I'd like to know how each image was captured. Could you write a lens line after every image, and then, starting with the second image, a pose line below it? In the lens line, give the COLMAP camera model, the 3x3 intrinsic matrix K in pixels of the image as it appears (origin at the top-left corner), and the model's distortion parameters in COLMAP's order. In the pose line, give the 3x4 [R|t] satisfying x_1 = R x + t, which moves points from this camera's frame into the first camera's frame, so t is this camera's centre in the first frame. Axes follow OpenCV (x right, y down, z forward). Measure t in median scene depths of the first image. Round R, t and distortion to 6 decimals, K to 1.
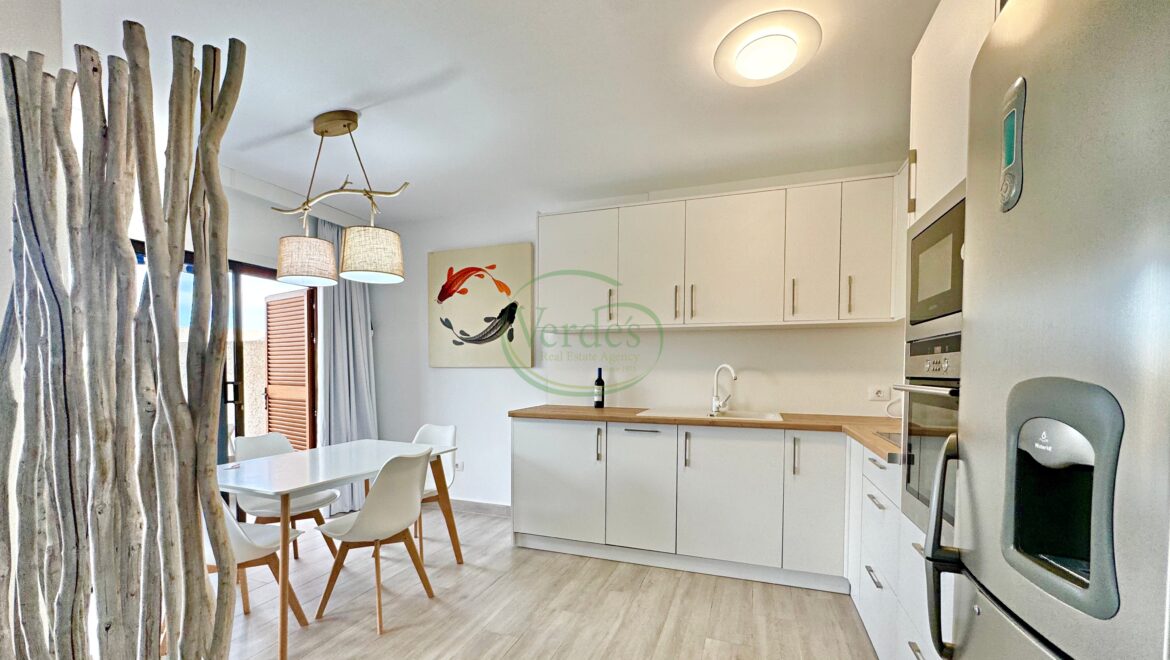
lens RADIAL K [[472.7, 0, 584.0], [0, 472.7, 384.7], [0, 0, 1]] dist [-0.003751, 0.000560]
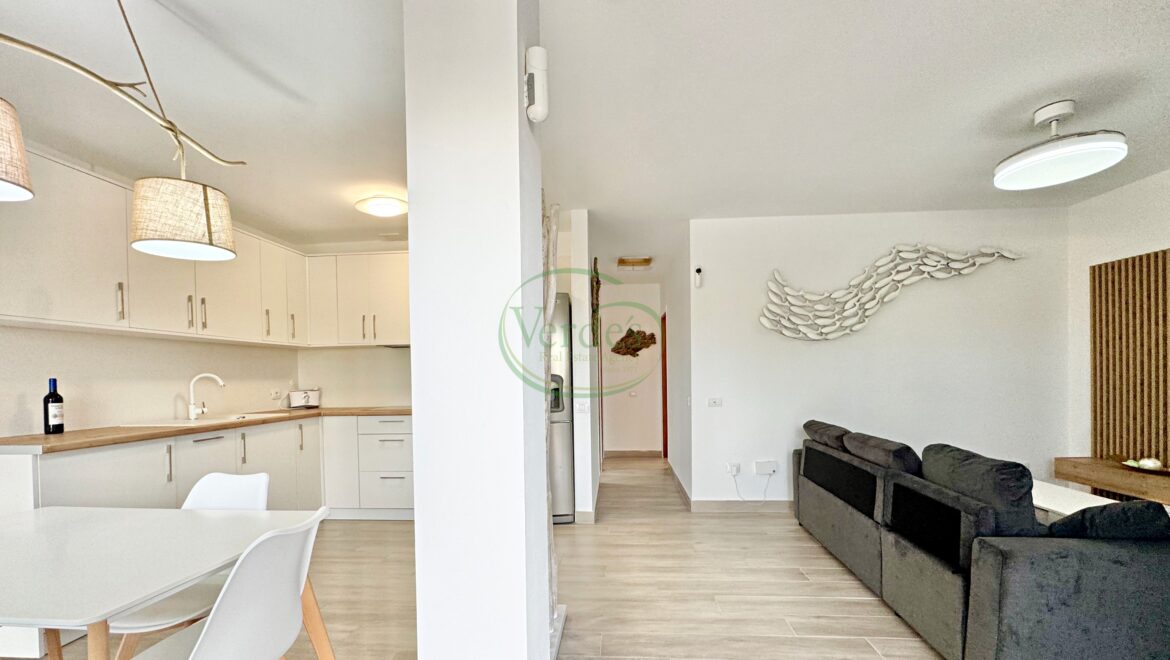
lens RADIAL K [[485.3, 0, 583.4], [0, 485.3, 387.3], [0, 0, 1]] dist [-0.001356, 0.000168]
pose [[-0.270341, -0.022941, 0.962491, -1.030749], [0.048603, 0.998116, 0.037442, -0.011993], [-0.961537, 0.056902, -0.268717, 0.481308]]
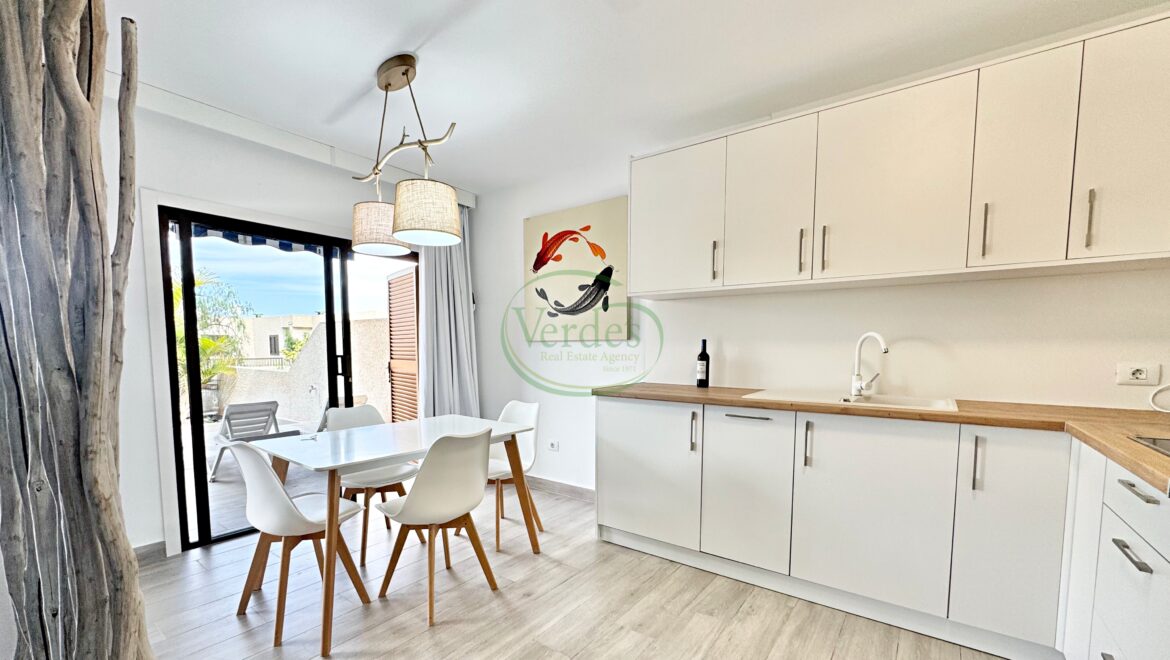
lens RADIAL K [[472.7, 0, 584.0], [0, 472.7, 384.7], [0, 0, 1]] dist [-0.003751, 0.000560]
pose [[0.957356, 0.019244, -0.288271, 0.083025], [-0.006059, 0.998897, 0.046560, 0.007761], [0.288849, -0.042827, 0.956416, 0.159323]]
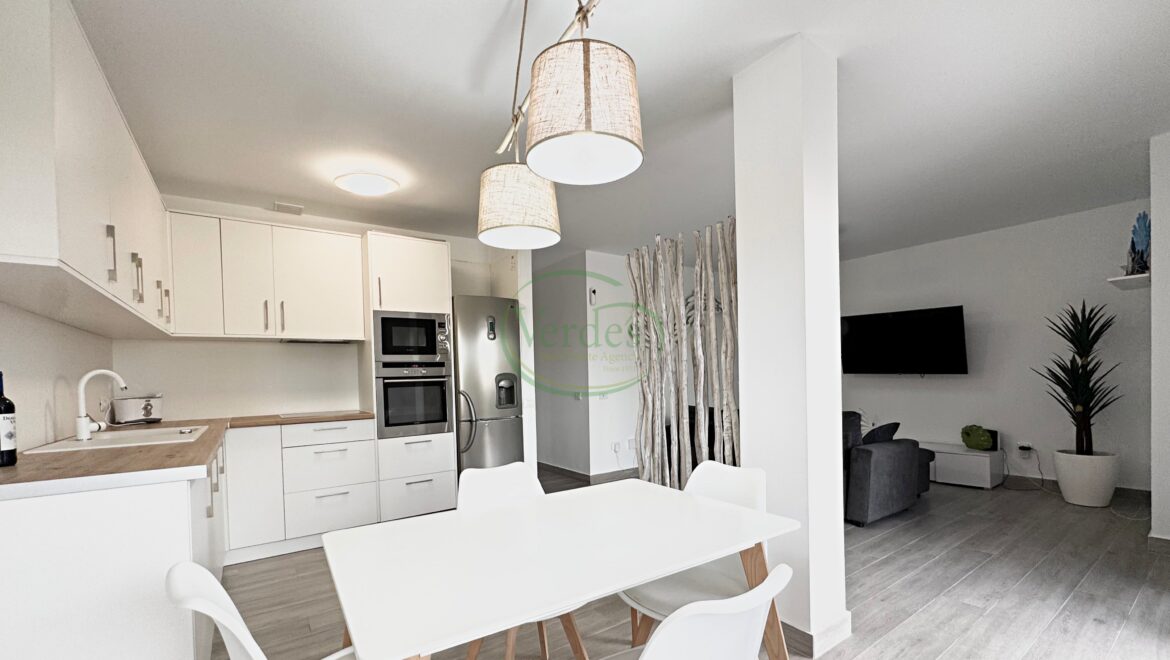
lens RADIAL K [[472.7, 0, 584.0], [0, 472.7, 384.7], [0, 0, 1]] dist [-0.003751, 0.000560]
pose [[-0.821708, 0.006883, 0.569867, -0.724117], [0.041573, 0.997987, 0.047891, -0.025139], [-0.568391, 0.063044, -0.820340, 1.199582]]
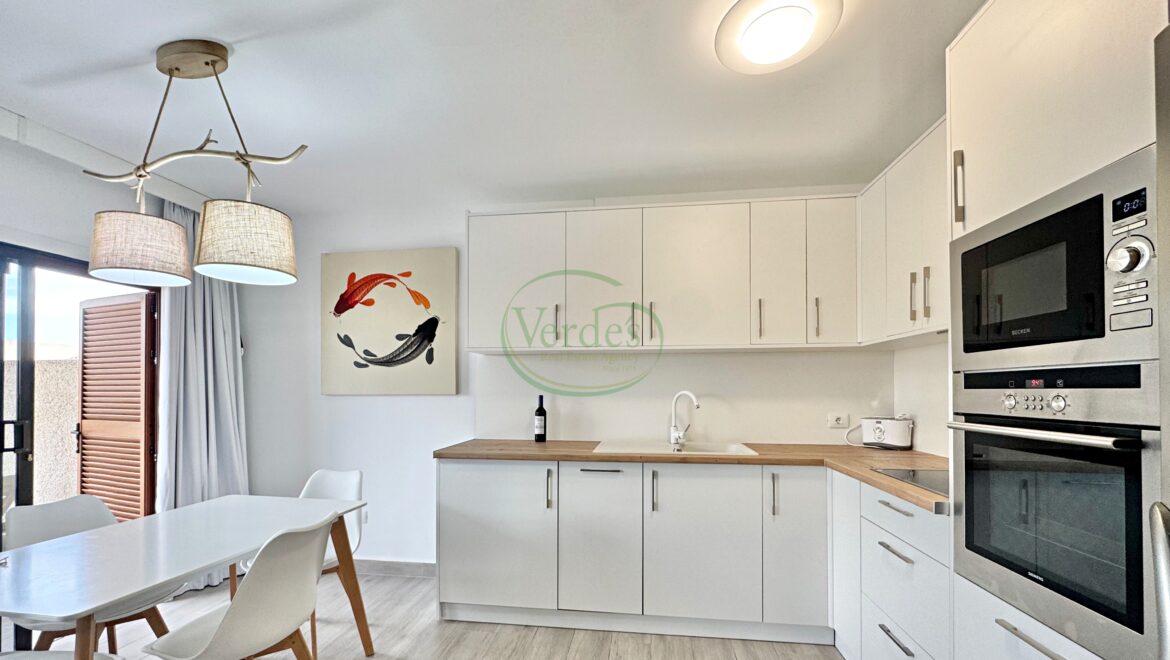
lens RADIAL K [[472.7, 0, 584.0], [0, 472.7, 384.7], [0, 0, 1]] dist [-0.003751, 0.000560]
pose [[0.977545, -0.004232, 0.210685, -0.081615], [0.012958, 0.999114, -0.040054, -0.022018], [-0.210329, 0.041884, 0.976733, 0.163685]]
